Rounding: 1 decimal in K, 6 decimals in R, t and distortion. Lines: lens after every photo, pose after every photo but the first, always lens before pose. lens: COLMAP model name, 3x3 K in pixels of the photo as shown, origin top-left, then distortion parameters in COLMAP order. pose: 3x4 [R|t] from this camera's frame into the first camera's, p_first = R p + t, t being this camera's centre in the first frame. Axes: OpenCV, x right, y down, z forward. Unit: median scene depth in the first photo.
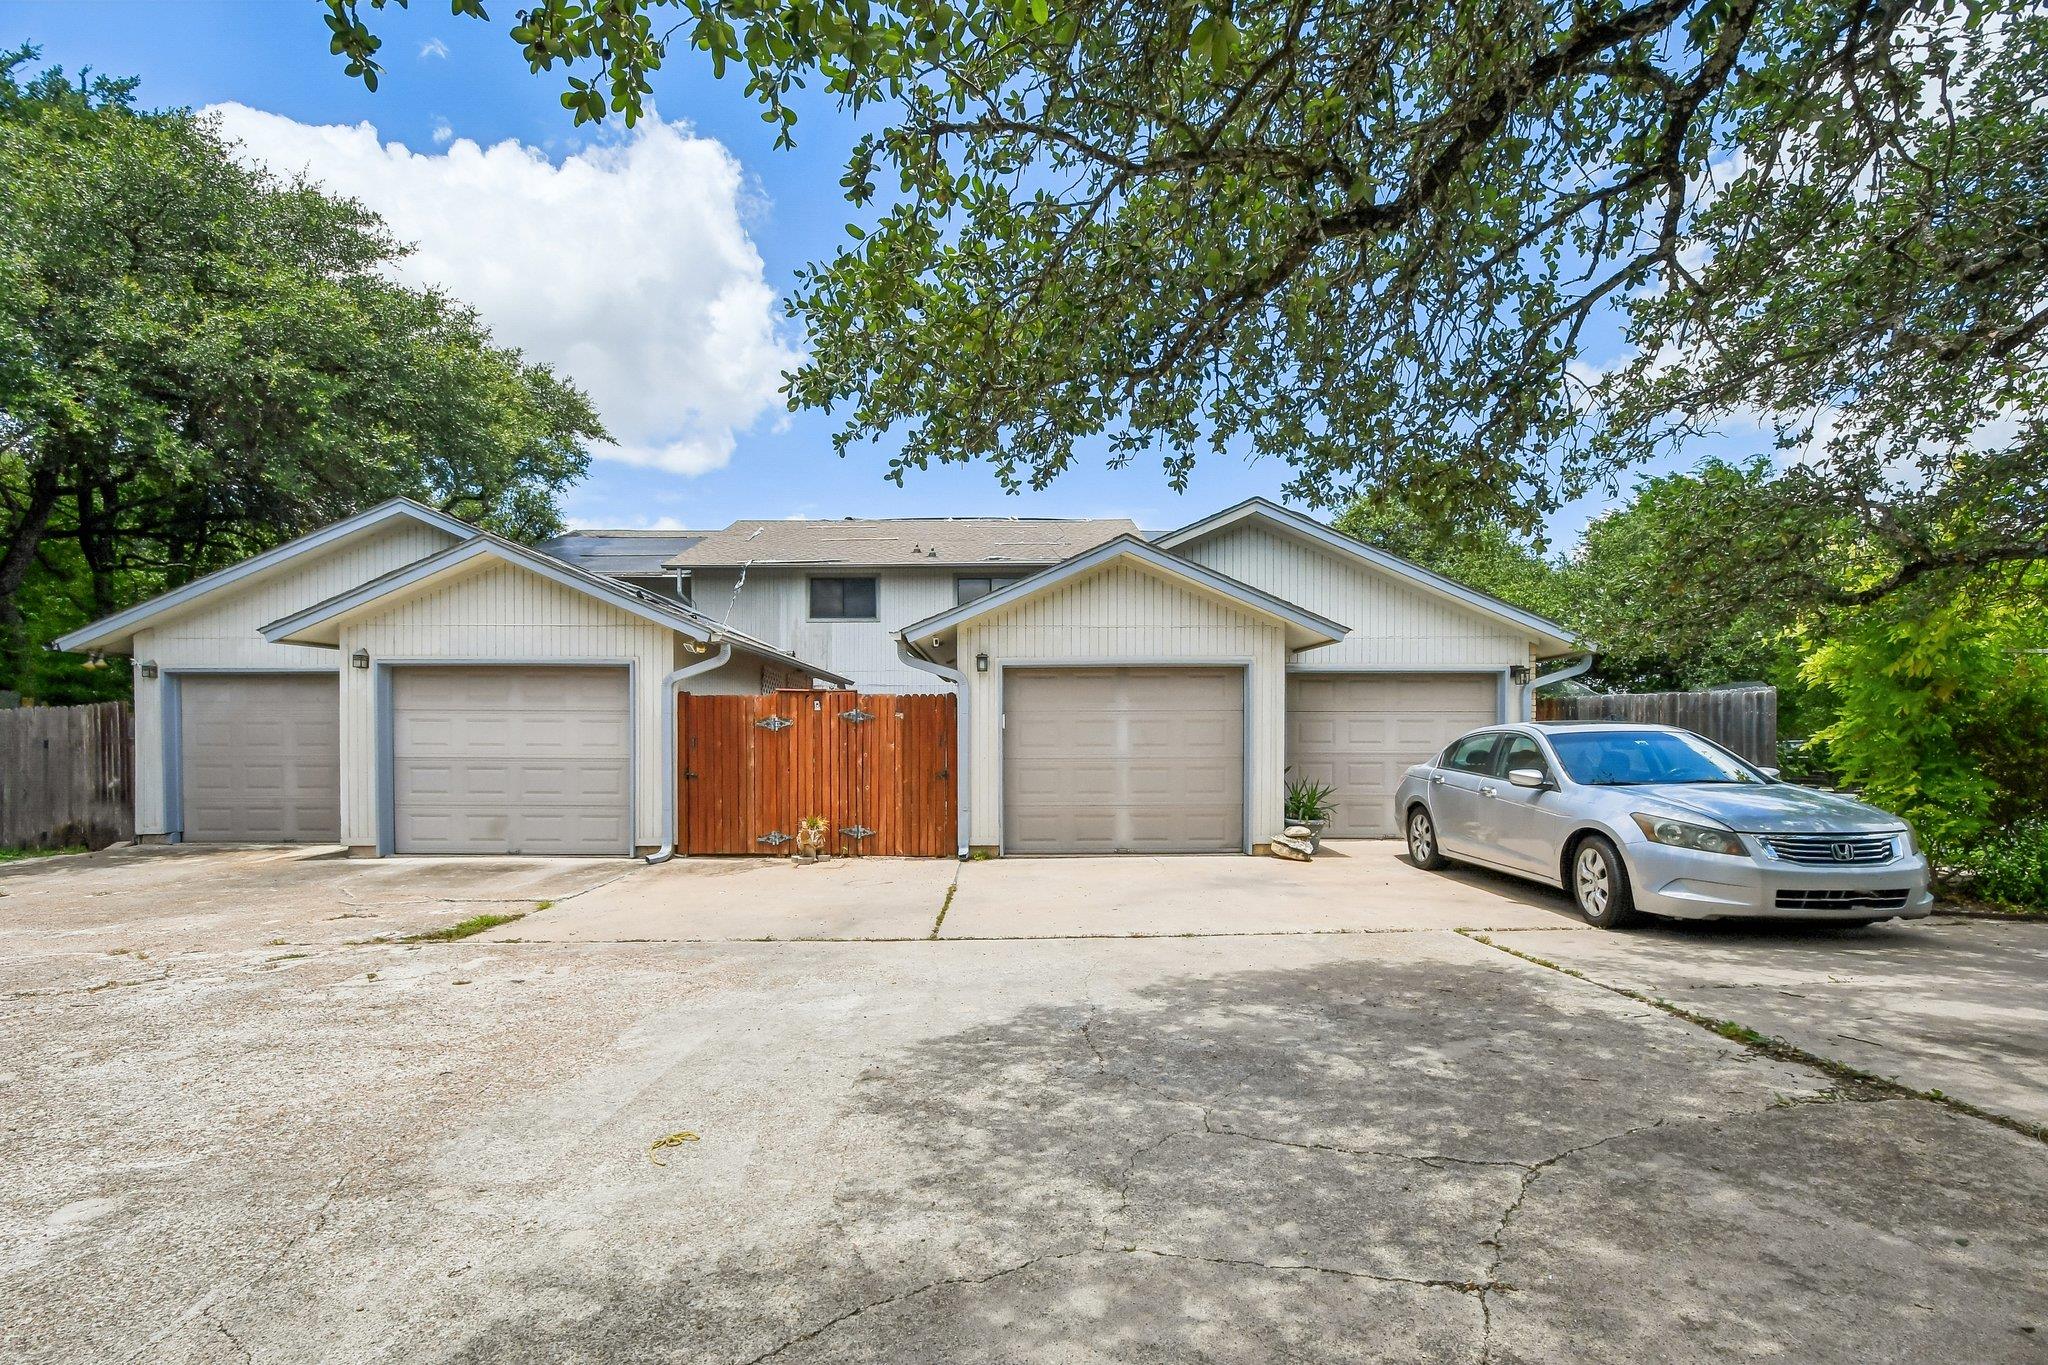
lens RADIAL K [[913.6, 0, 1008.3], [0, 913.6, 742.7], [0, 0, 1]] dist [0.005049, -0.003613]
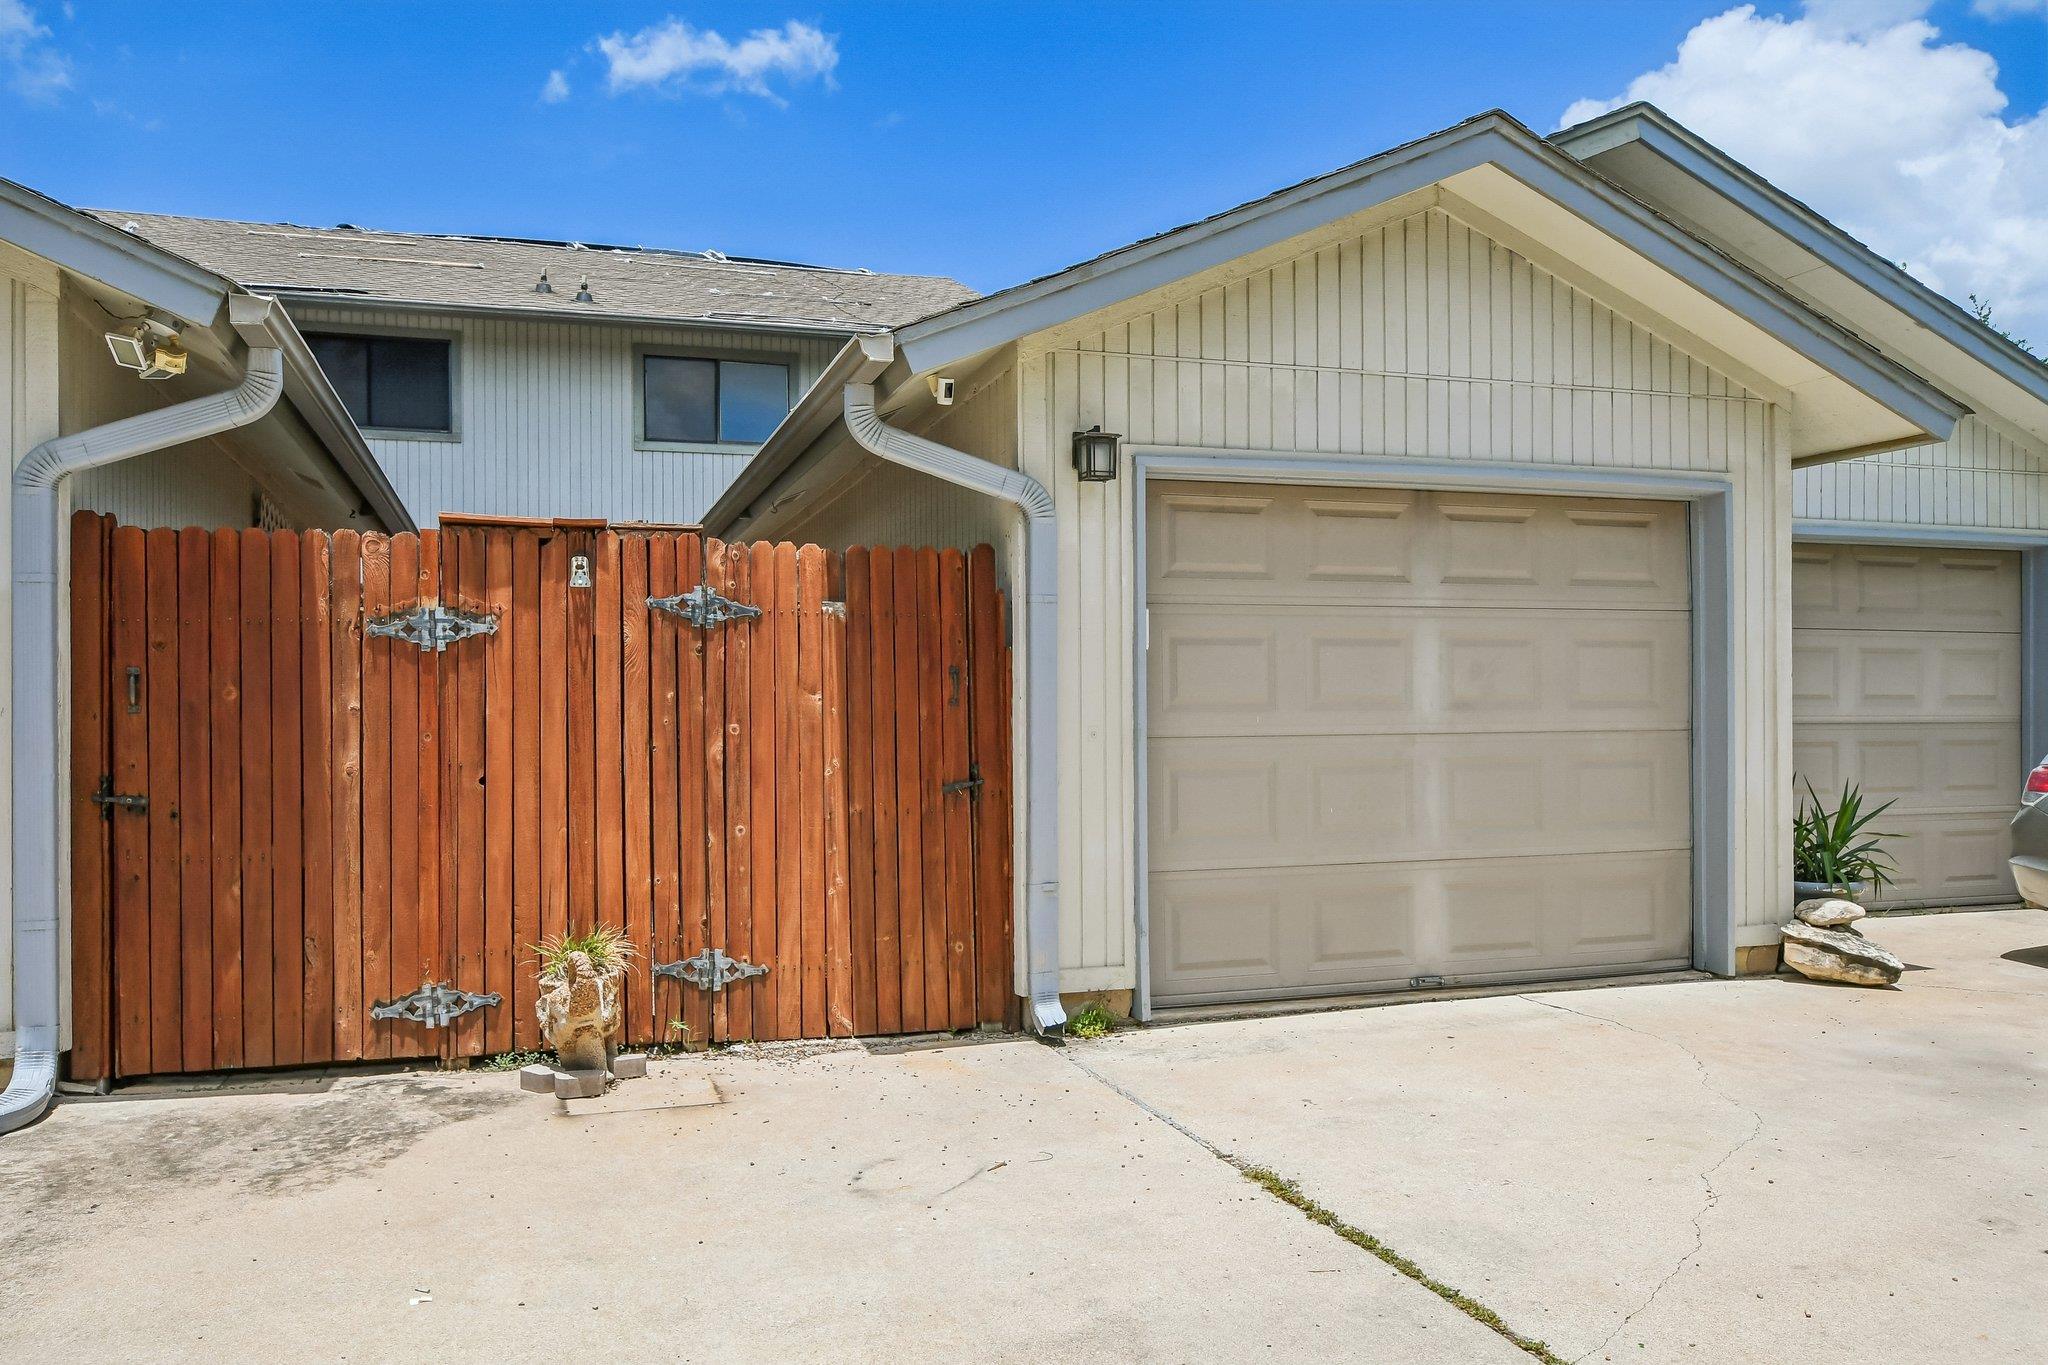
lens RADIAL K [[1539.4, 0, 1016.4], [0, 1539.4, 726.4], [0, 0, 1]] dist [-0.004189, 0.005055]
pose [[0.951201, -0.005008, 0.308530, -0.376737], [0.007016, 0.999961, -0.005398, 0.026081], [-0.308491, 0.007299, 0.951199, 0.747568]]
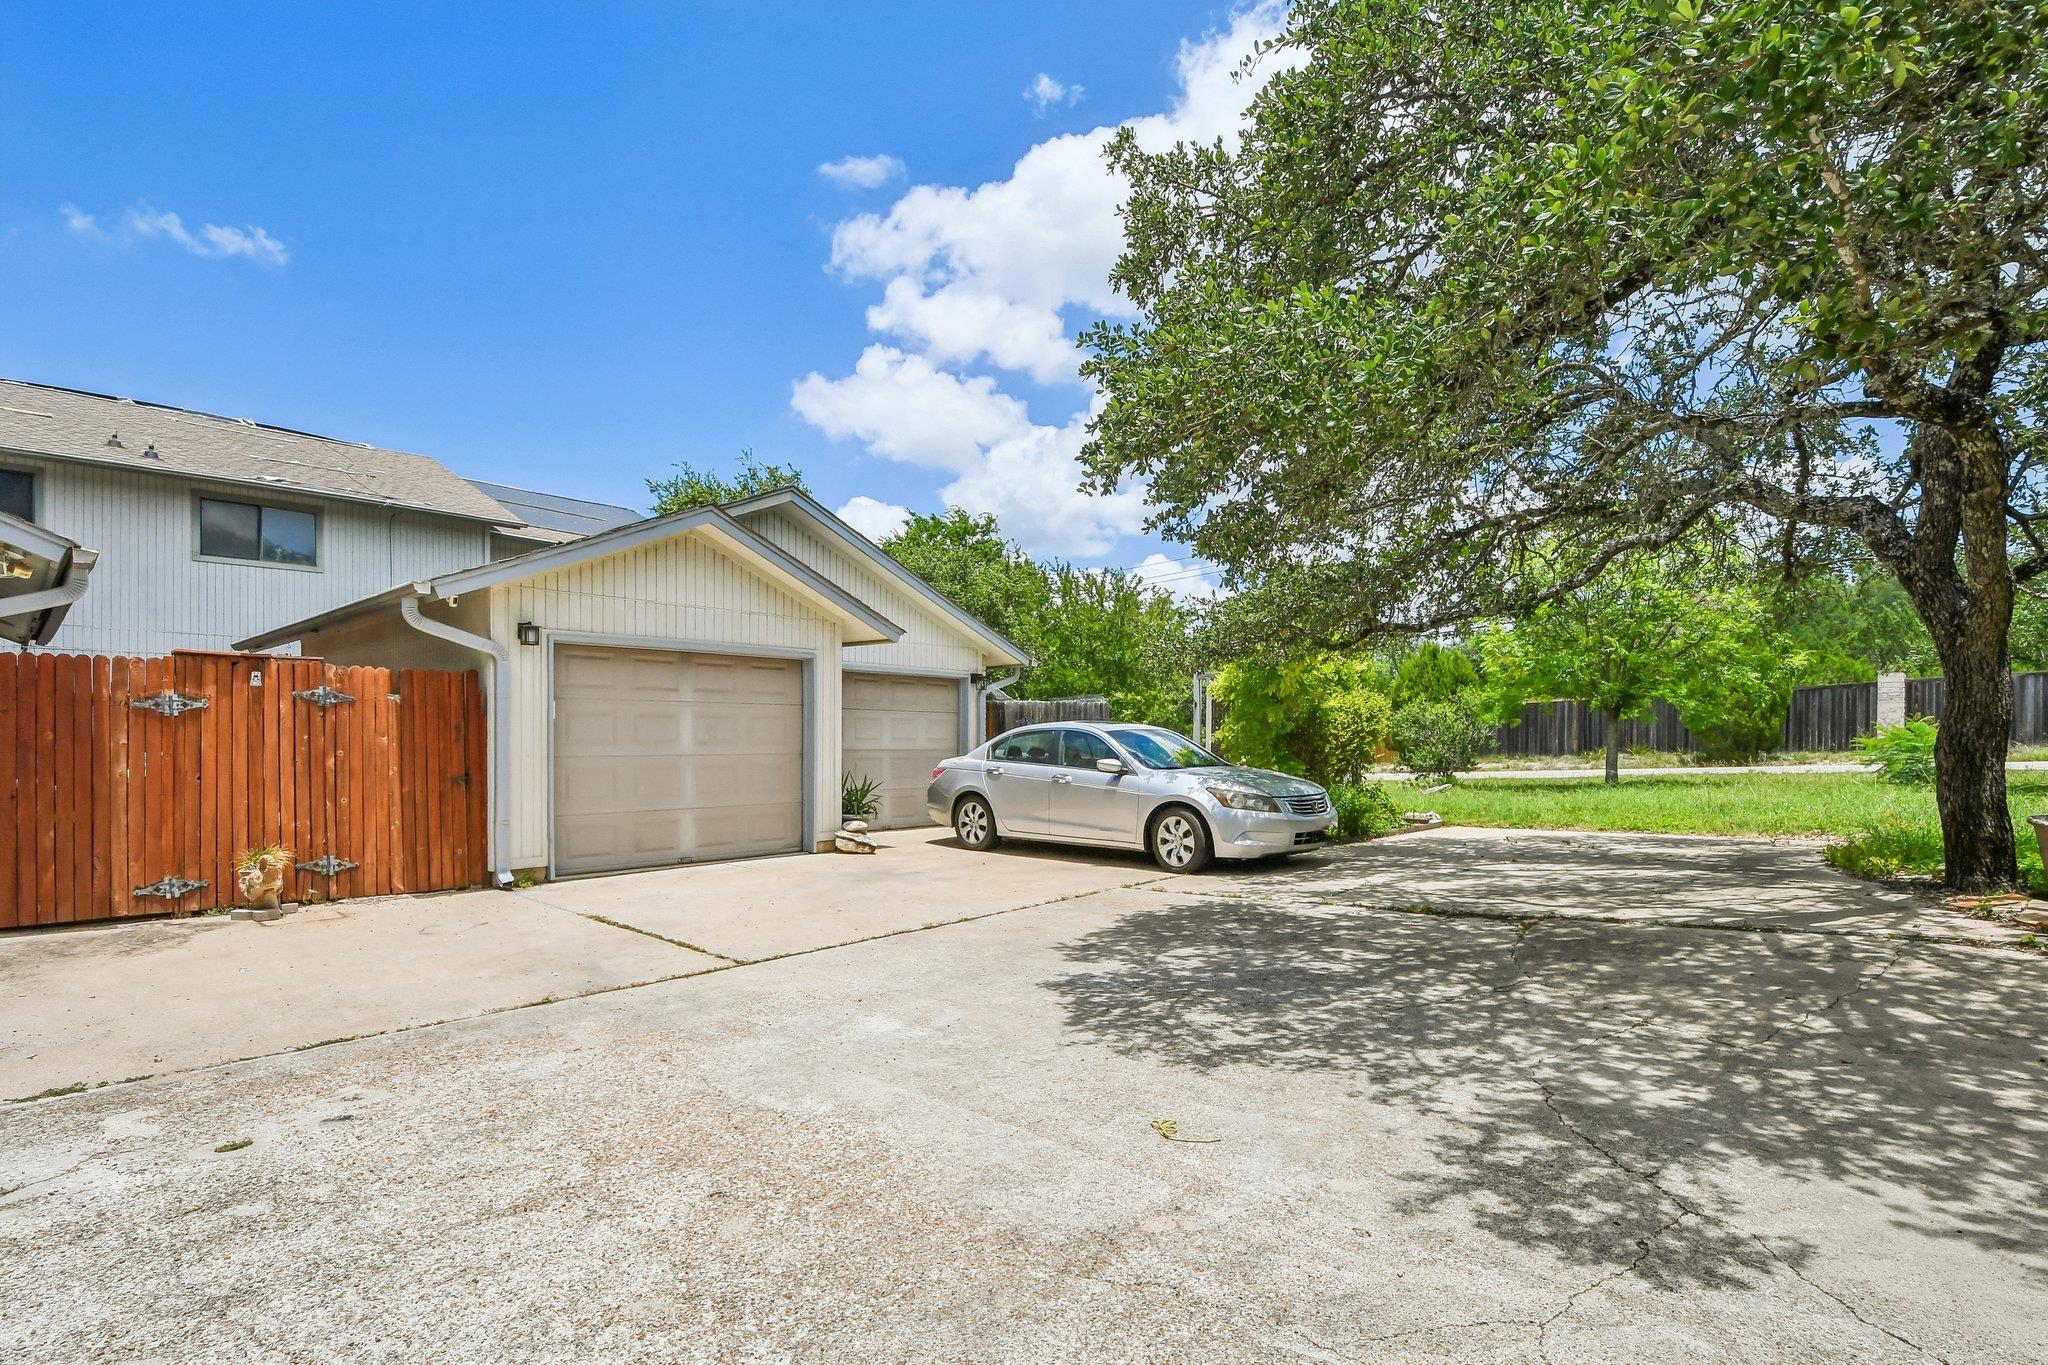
lens RADIAL K [[988.5, 0, 1027.8], [0, 988.5, 751.9], [0, 0, 1]] dist [-0.001548, -0.006291]
pose [[0.677002, -0.005253, 0.735963, -0.581591], [0.000524, 0.999978, 0.006655, 0.012257], [-0.735981, -0.004119, 0.676990, 0.186481]]
